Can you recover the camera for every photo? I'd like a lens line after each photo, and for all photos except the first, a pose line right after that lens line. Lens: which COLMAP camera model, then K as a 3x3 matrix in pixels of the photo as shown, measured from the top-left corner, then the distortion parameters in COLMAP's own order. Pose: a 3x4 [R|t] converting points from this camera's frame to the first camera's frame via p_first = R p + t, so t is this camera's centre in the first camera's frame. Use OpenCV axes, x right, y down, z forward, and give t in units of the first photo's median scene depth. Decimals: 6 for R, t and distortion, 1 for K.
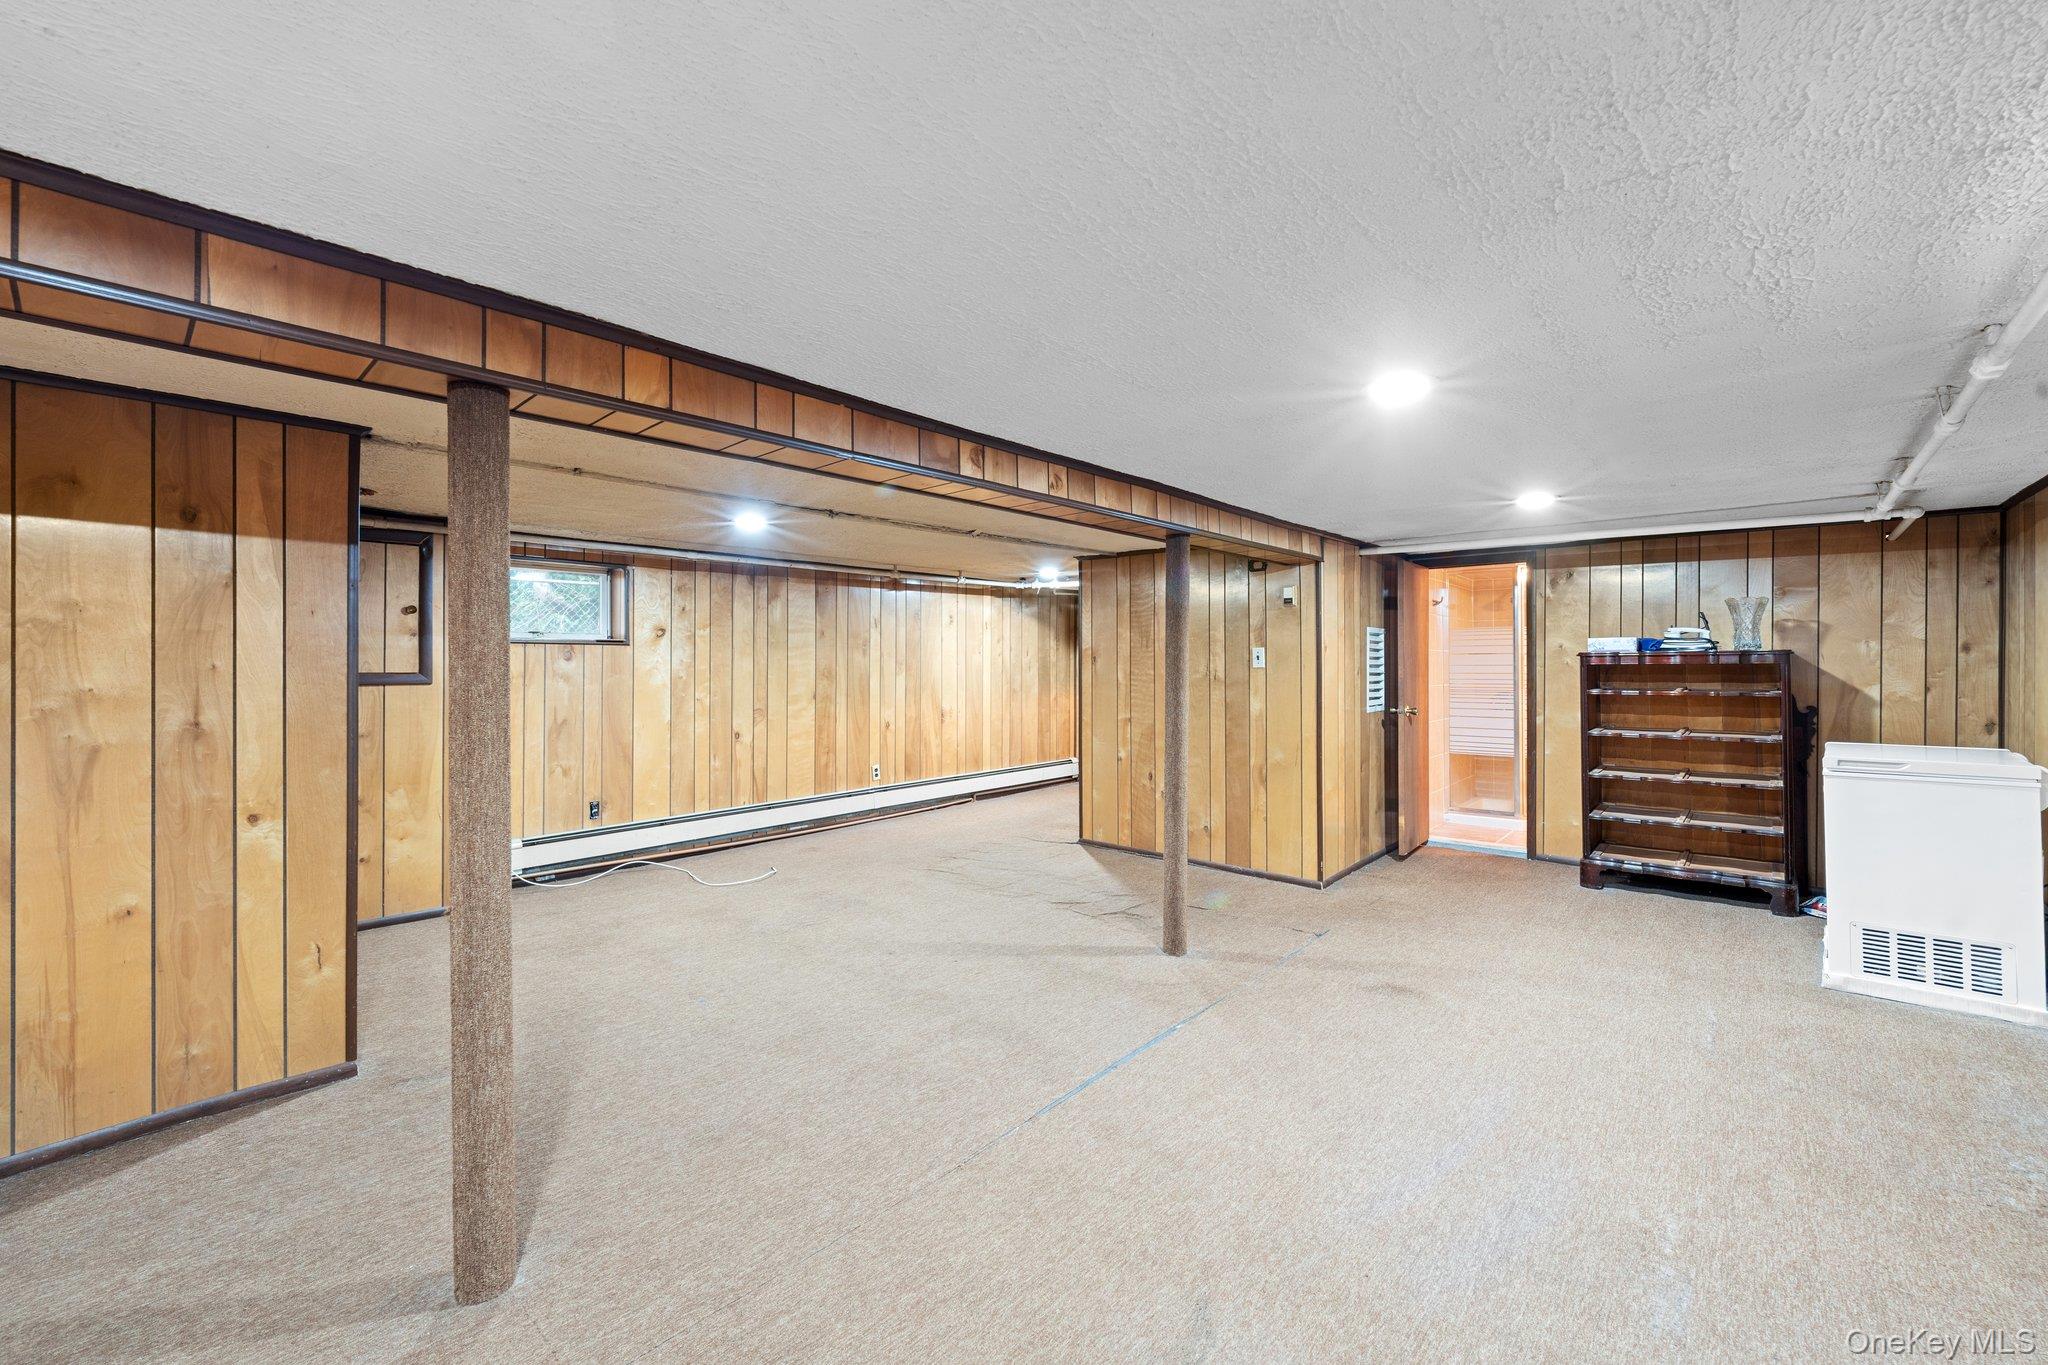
lens RADIAL K [[816.1, 0, 1029.4], [0, 816.1, 683.1], [0, 0, 1]] dist [0.002587, 0.000171]
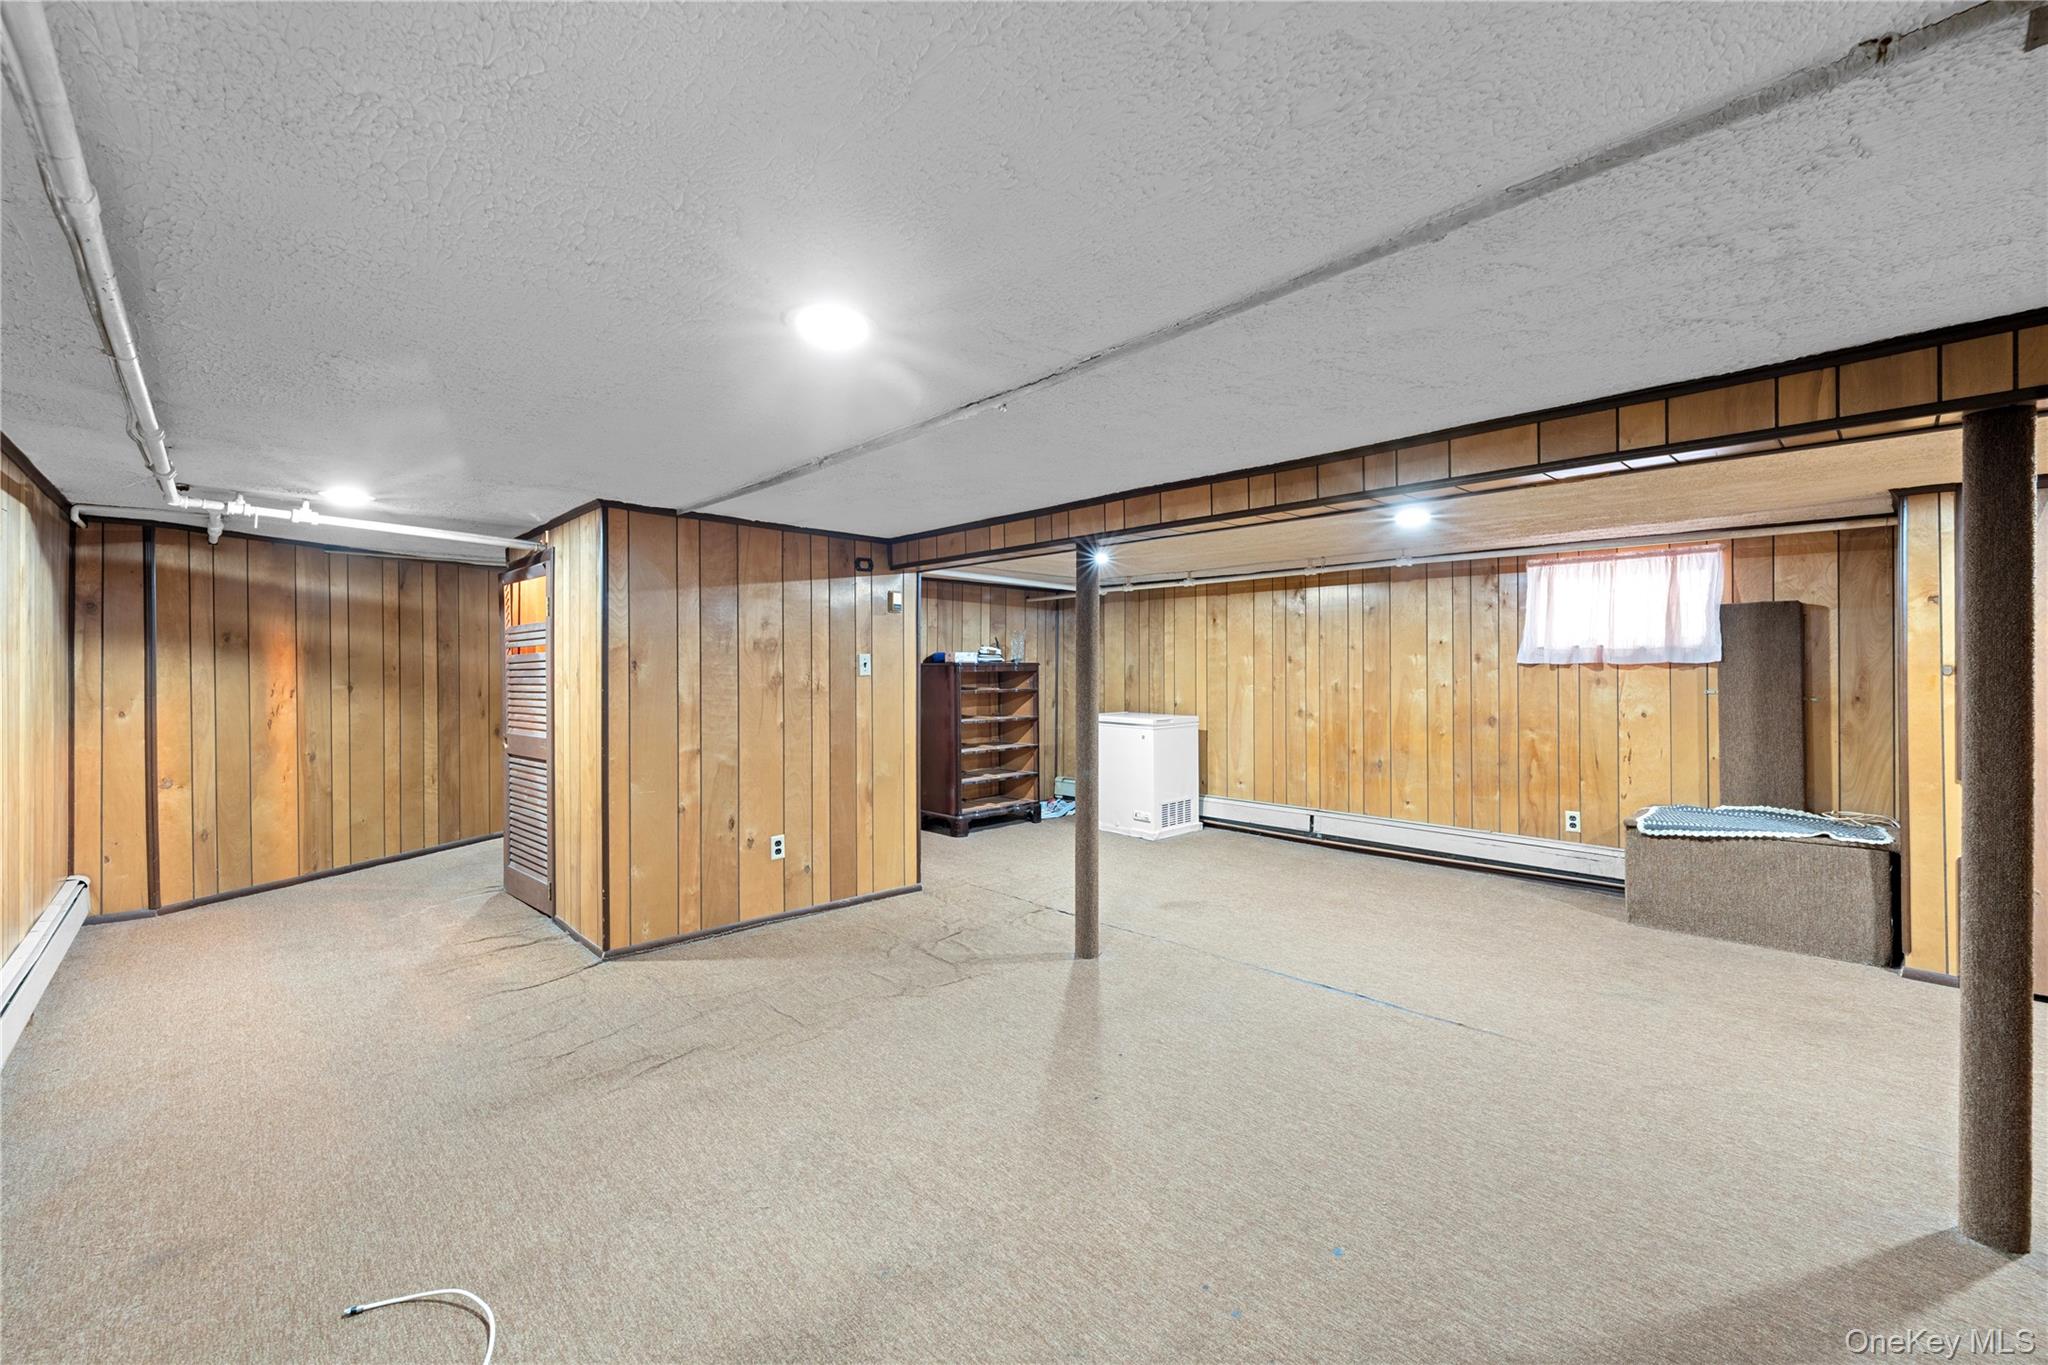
lens RADIAL K [[825.9, 0, 1024.0], [0, 825.9, 682.5], [0, 0, 1]] dist [-0.001280, -0.000281]
pose [[0.094871, -0.013015, 0.995405, -0.633313], [0.028159, 0.999550, 0.010385, -0.015672], [-0.995091, 0.027044, 0.095194, 0.732266]]
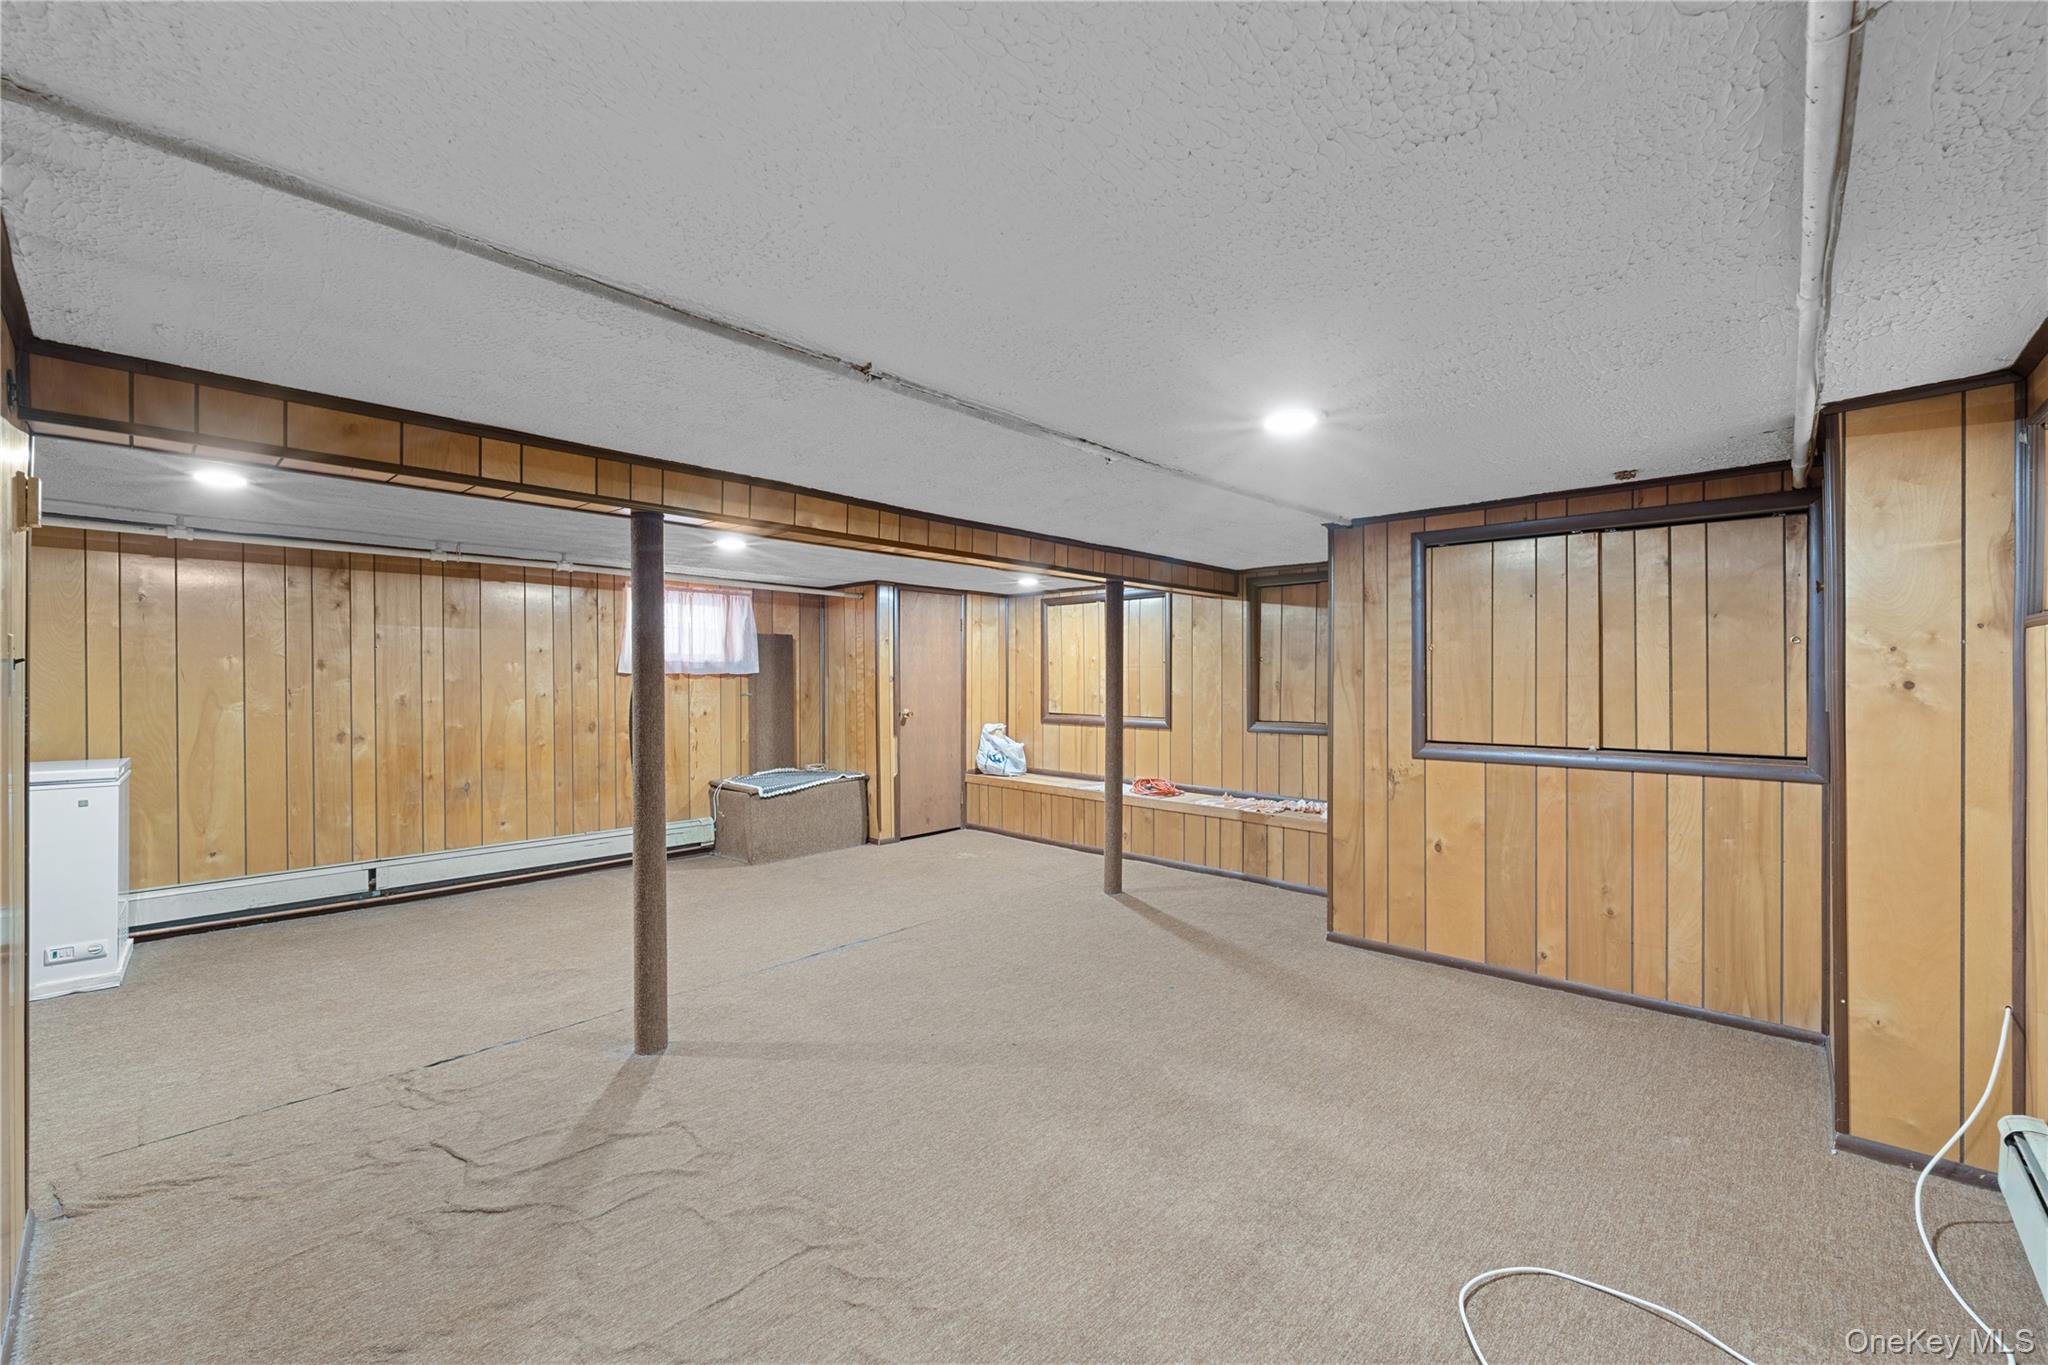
lens RADIAL K [[825.9, 0, 1024.0], [0, 825.9, 682.5], [0, 0, 1]] dist [-0.001280, -0.000281]
pose [[-0.999186, 0.003635, 0.040182, -0.157377], [0.004905, 0.999490, 0.031546, -0.031371], [-0.040046, 0.031717, -0.998694, 1.326090]]
